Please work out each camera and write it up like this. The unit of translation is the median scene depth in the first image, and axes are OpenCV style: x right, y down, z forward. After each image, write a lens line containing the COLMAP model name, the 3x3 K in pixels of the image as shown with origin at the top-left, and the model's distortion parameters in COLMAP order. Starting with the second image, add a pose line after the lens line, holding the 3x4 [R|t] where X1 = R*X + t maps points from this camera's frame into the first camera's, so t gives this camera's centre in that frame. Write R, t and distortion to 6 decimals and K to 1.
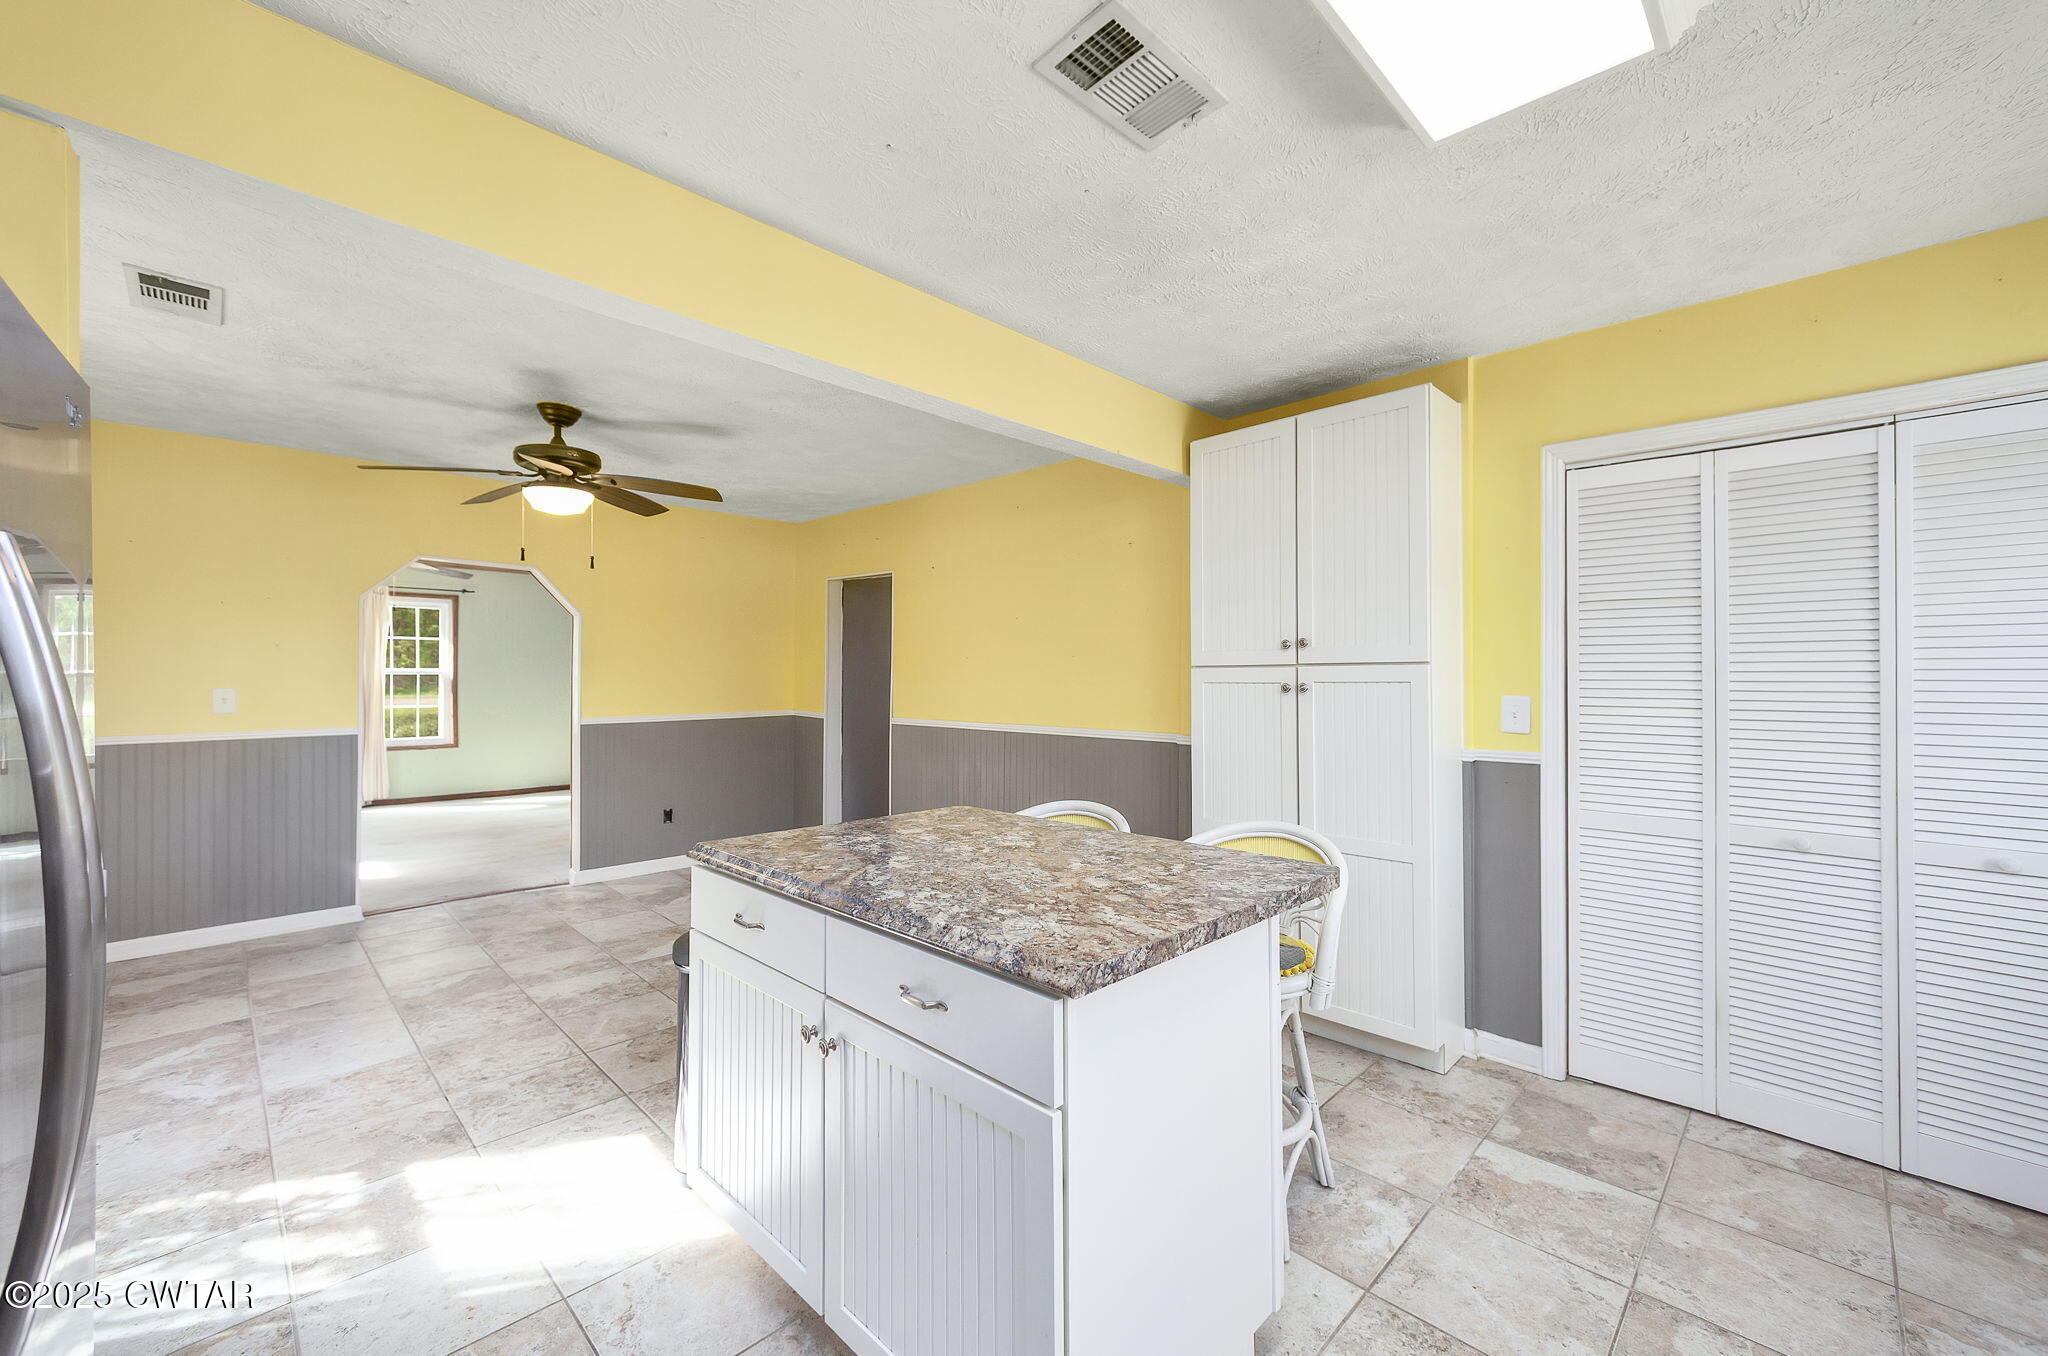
lens RADIAL K [[819.0, 0, 1054.4], [0, 819.0, 672.1], [0, 0, 1]] dist [-0.003535, -0.000320]
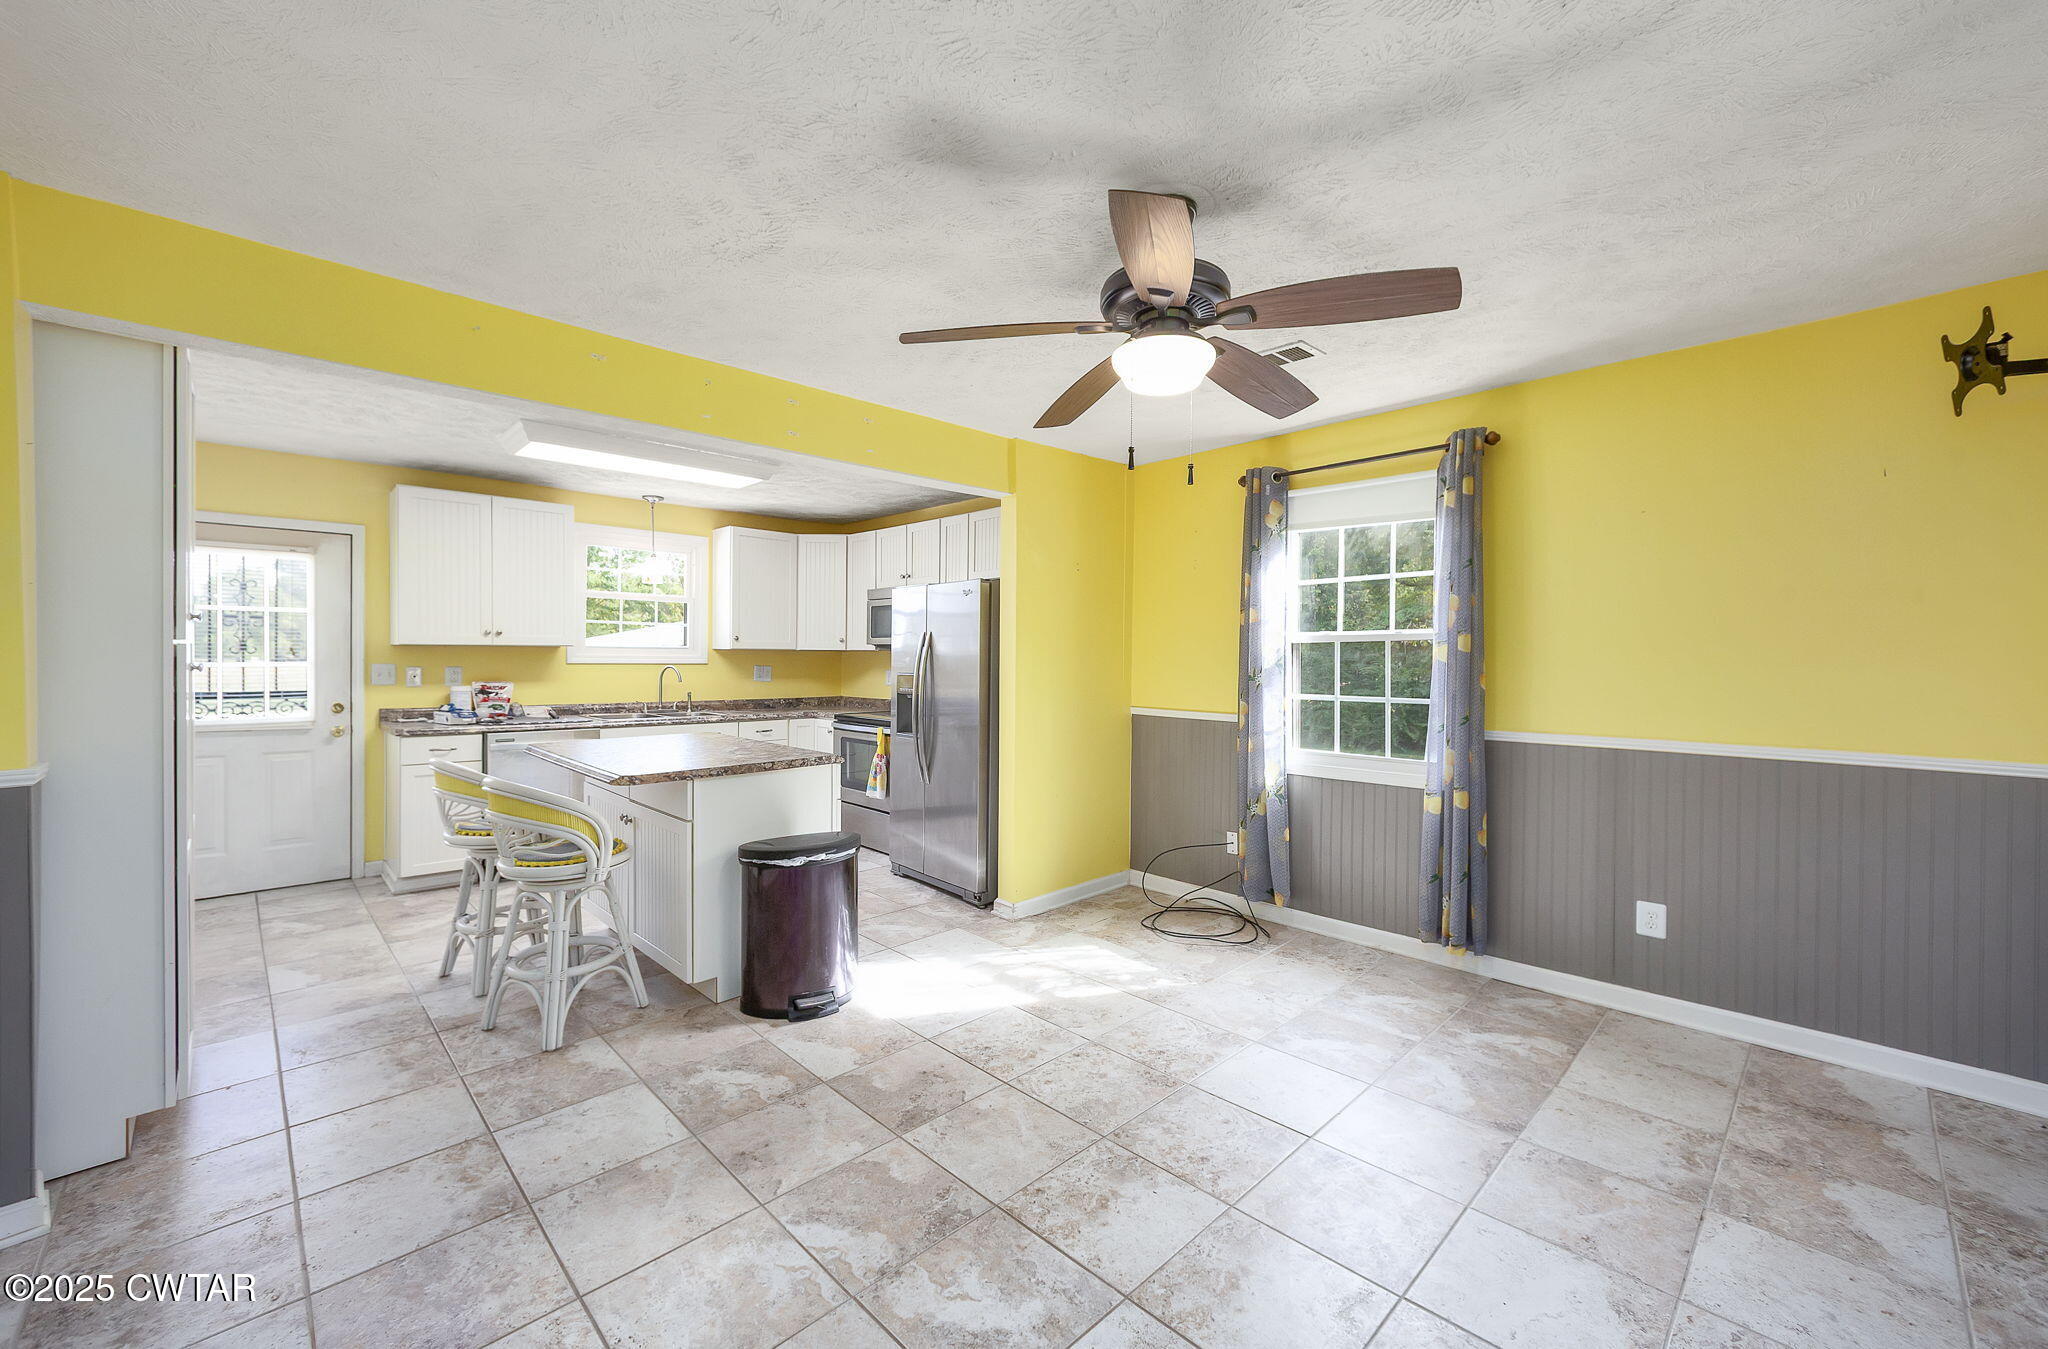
lens RADIAL K [[819.0, 0, 1039.7], [0, 819.0, 663.1], [0, 0, 1]] dist [-0.003535, -0.000320]
pose [[-0.999721, -0.007092, 0.022524, -0.655709], [-0.006785, 0.999884, 0.013670, -0.005010], [-0.022619, 0.013513, -0.999653, 1.966629]]
